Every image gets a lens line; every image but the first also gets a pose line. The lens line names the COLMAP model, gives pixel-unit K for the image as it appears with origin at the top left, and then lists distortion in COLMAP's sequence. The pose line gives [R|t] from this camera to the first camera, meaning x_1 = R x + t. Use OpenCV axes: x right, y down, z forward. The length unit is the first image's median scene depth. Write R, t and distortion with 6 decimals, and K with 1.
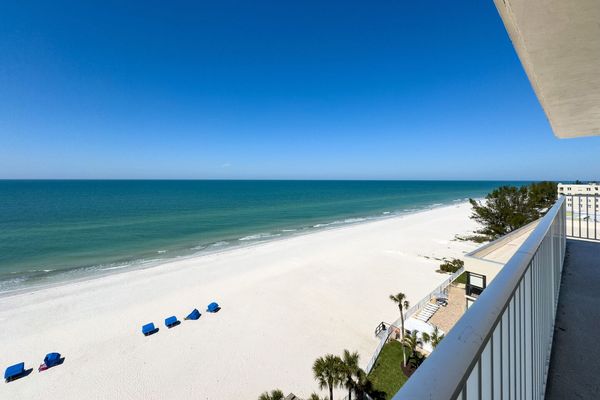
lens RADIAL K [[249.2, 0, 300.4], [0, 249.2, 173.4], [0, 0, 1]] dist [-0.001706, -0.000022]
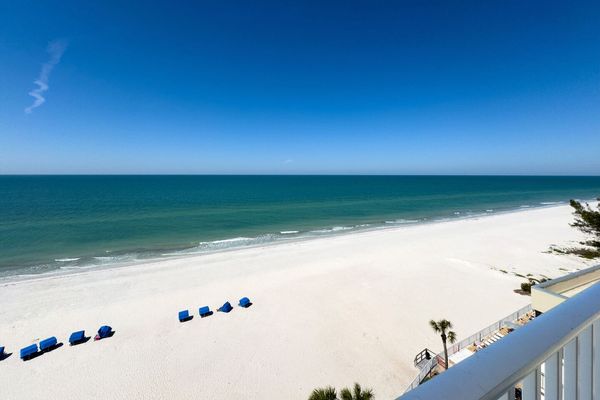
lens RADIAL K [[249.2, 0, 295.7], [0, 249.2, 174.1], [0, 0, 1]] dist [-0.001706, -0.000022]
pose [[0.966407, -0.001105, -0.257014, 0.100855], [0.006782, 0.999752, 0.021201, 0.002110], [0.256926, -0.022232, 0.966175, 0.090407]]
